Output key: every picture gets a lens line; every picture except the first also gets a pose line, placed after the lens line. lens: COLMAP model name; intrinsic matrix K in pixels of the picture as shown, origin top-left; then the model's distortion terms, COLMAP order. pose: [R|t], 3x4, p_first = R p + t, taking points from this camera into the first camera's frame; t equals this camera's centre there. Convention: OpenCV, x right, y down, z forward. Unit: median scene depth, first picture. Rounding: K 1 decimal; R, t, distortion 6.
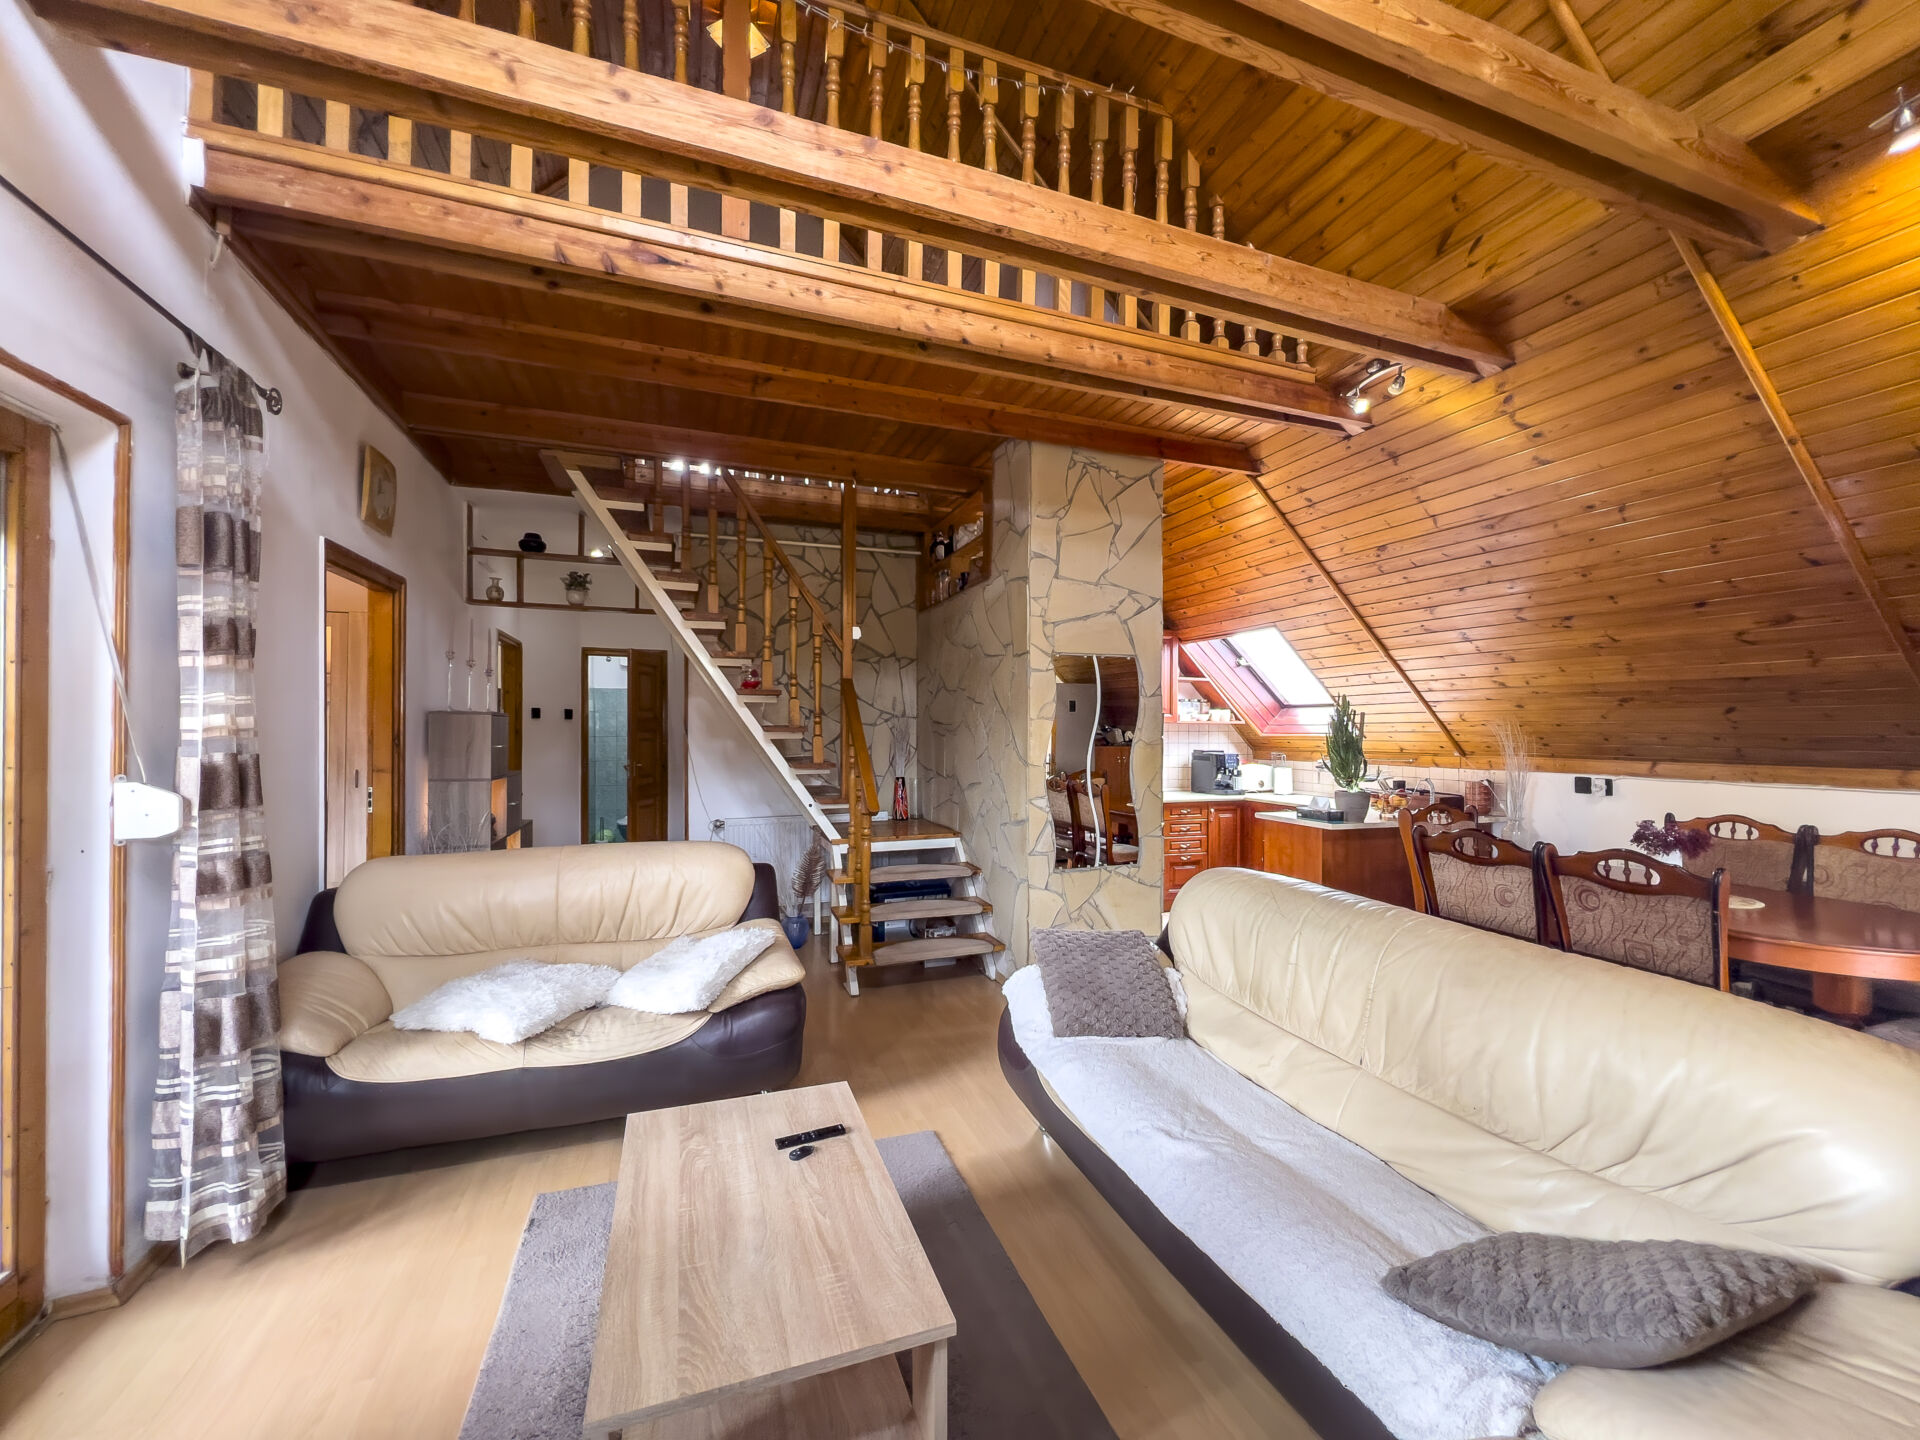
lens RADIAL K [[766.9, 0, 961.9], [0, 766.9, 724.1], [0, 0, 1]] dist [-0.000615, -0.000174]
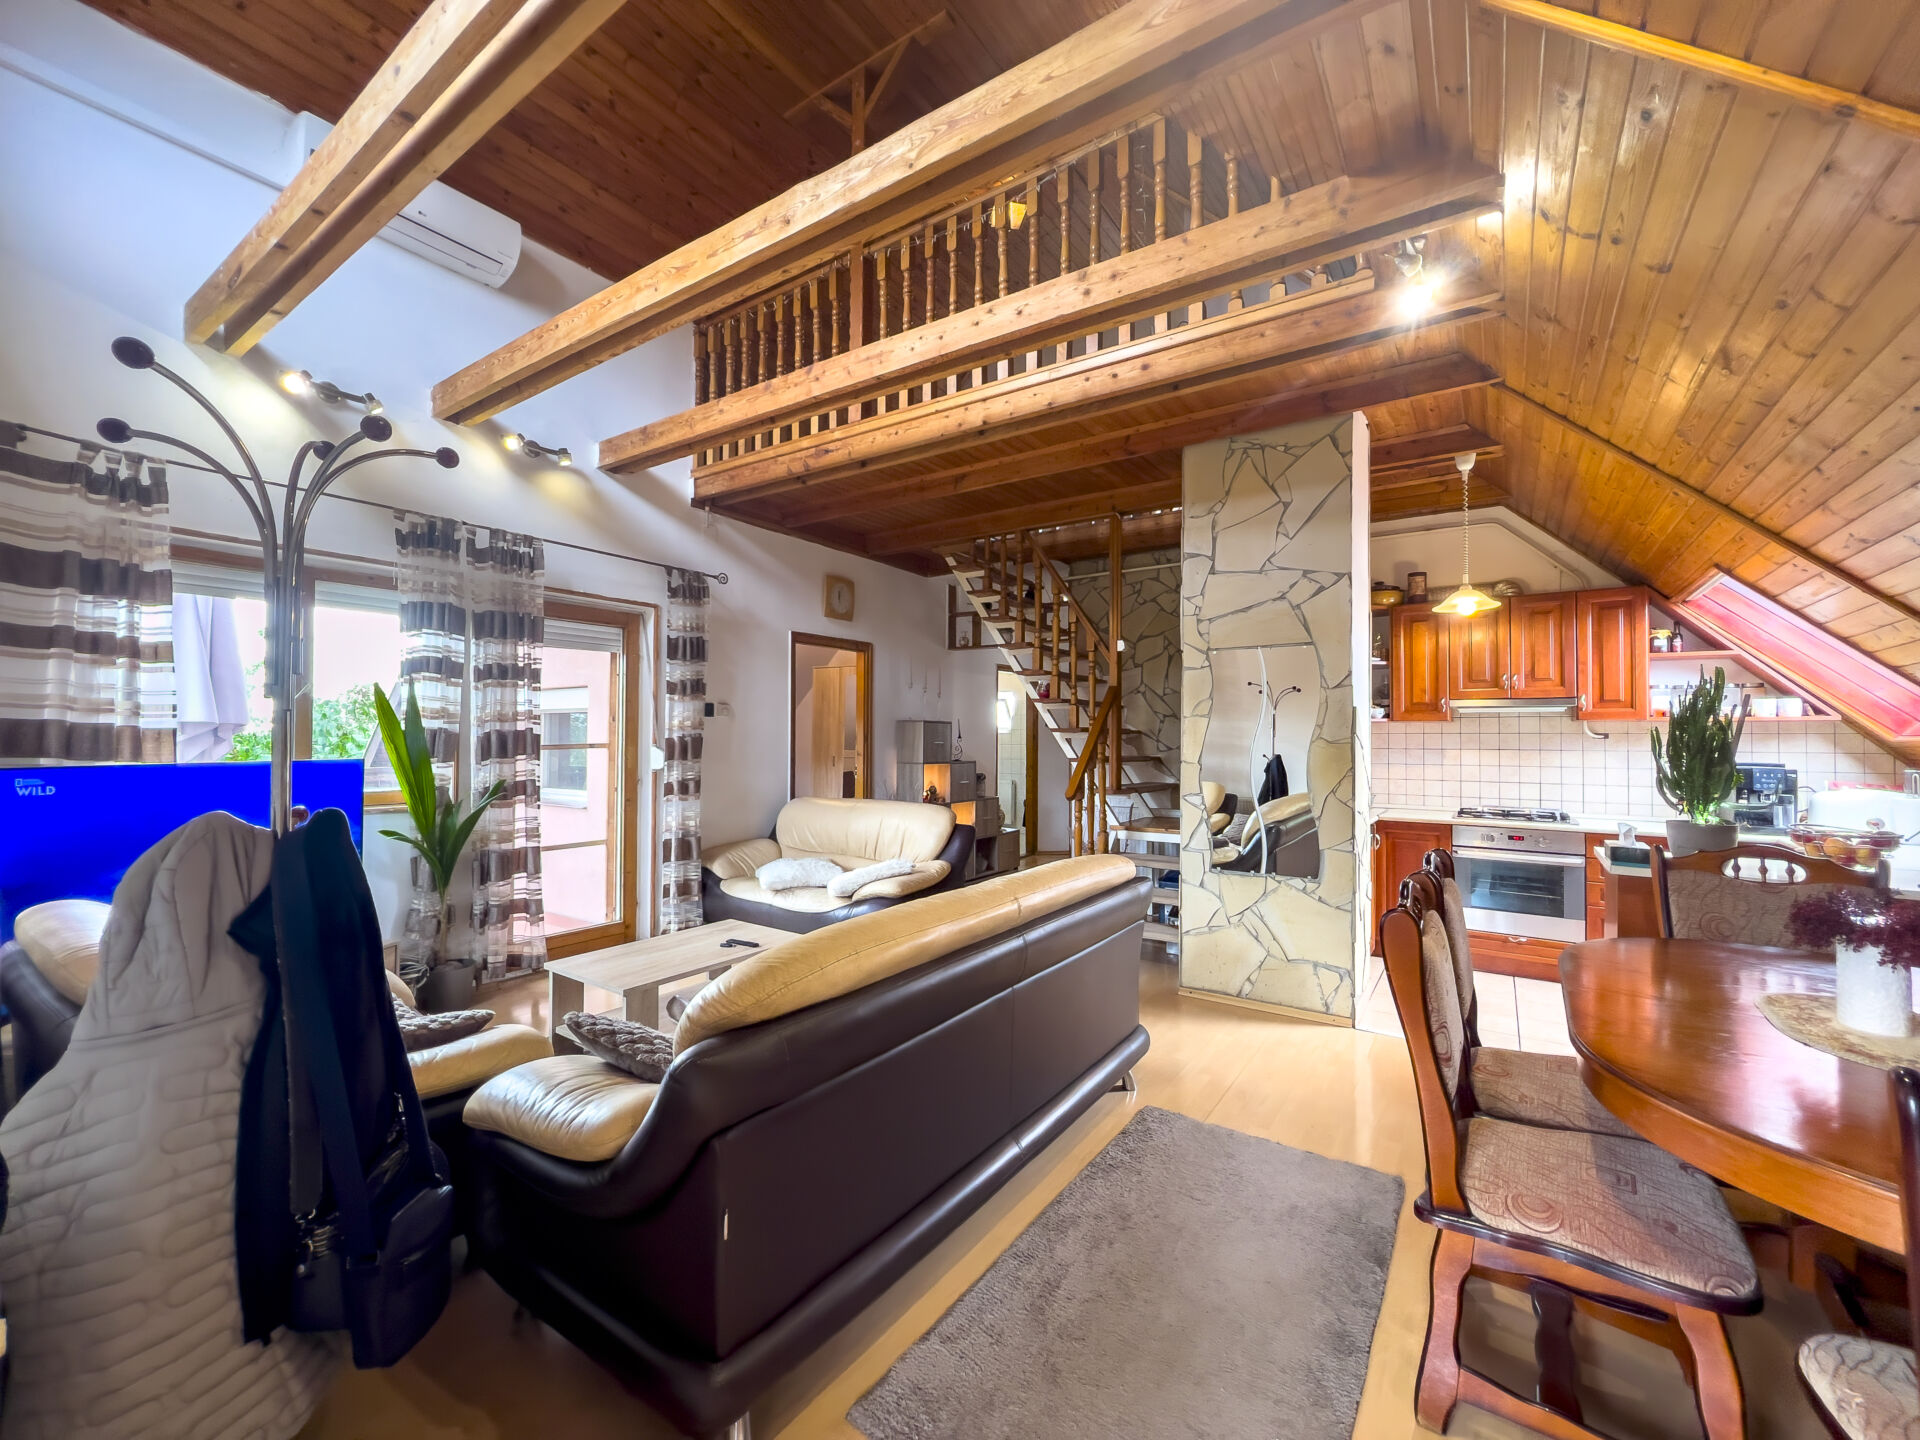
lens RADIAL K [[766.9, 0, 961.9], [0, 766.9, 724.1], [0, 0, 1]] dist [-0.000615, -0.000174]
pose [[0.580234, -0.014894, -0.814313, 0.710479], [0.000169, 0.999835, -0.018167, 0.020640], [0.814450, 0.010404, 0.580141, 0.156981]]
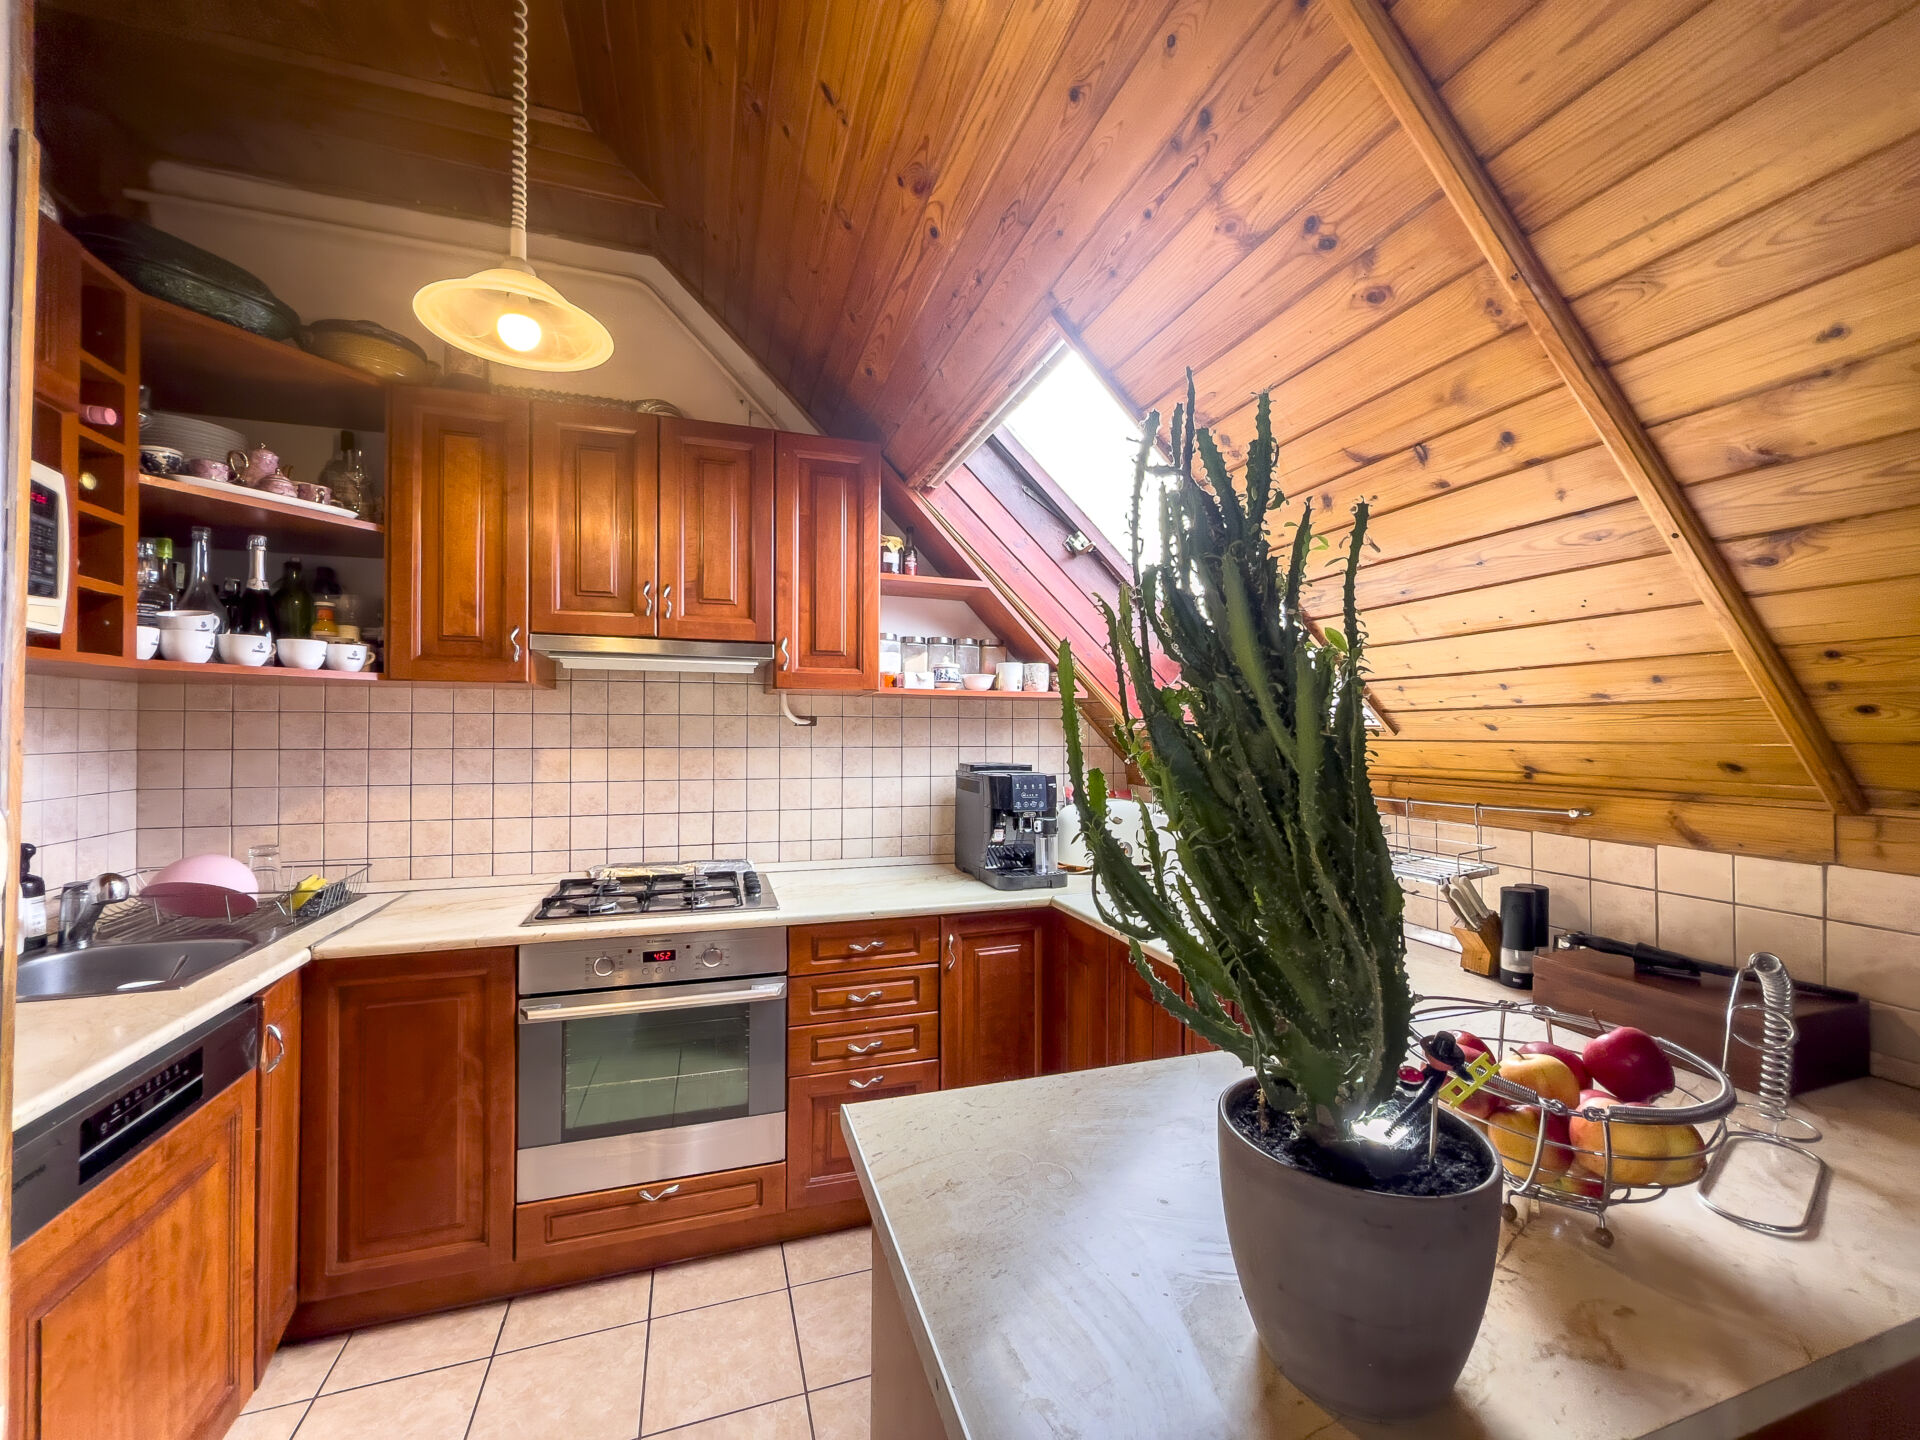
lens RADIAL K [[766.9, 0, 961.9], [0, 766.9, 724.1], [0, 0, 1]] dist [-0.000615, -0.000174]
pose [[0.999906, 0.000333, -0.013674, 0.480140], [-0.000346, 1.000000, -0.000929, 0.021001], [0.013674, 0.000934, 0.999906, 0.930254]]
